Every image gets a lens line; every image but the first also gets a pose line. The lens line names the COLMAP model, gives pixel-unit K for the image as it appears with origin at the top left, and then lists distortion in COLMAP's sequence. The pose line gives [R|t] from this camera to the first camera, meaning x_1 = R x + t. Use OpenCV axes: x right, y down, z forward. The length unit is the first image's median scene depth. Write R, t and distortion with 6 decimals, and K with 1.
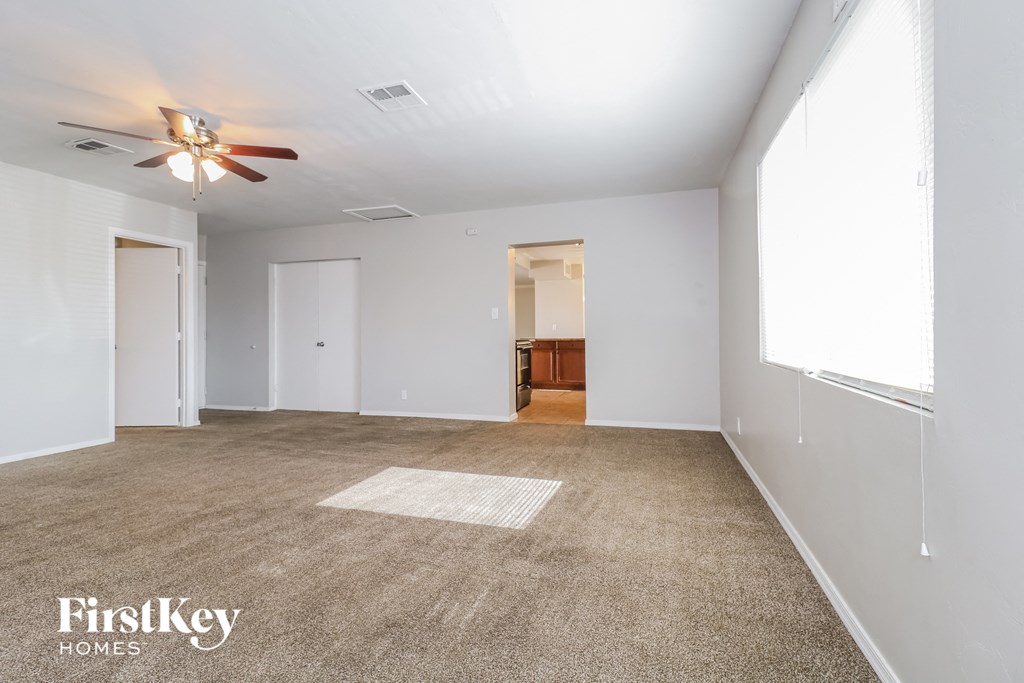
lens RADIAL K [[475.5, 0, 514.6], [0, 475.5, 335.3], [0, 0, 1]] dist [-0.001591, -0.000665]
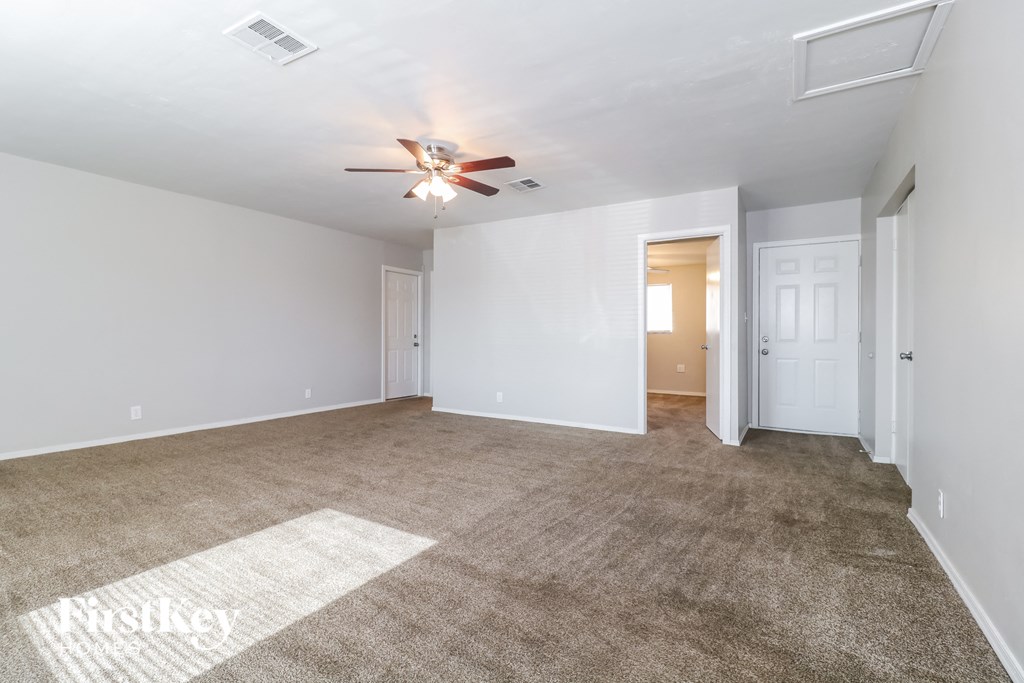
lens RADIAL K [[475.5, 0, 514.7], [0, 475.5, 338.5], [0, 0, 1]] dist [-0.001591, -0.000665]
pose [[-0.252139, 0.011848, -0.967618, 0.402457], [-0.004874, 0.999897, 0.013514, -0.009571], [0.967679, 0.008123, -0.252056, 1.517935]]
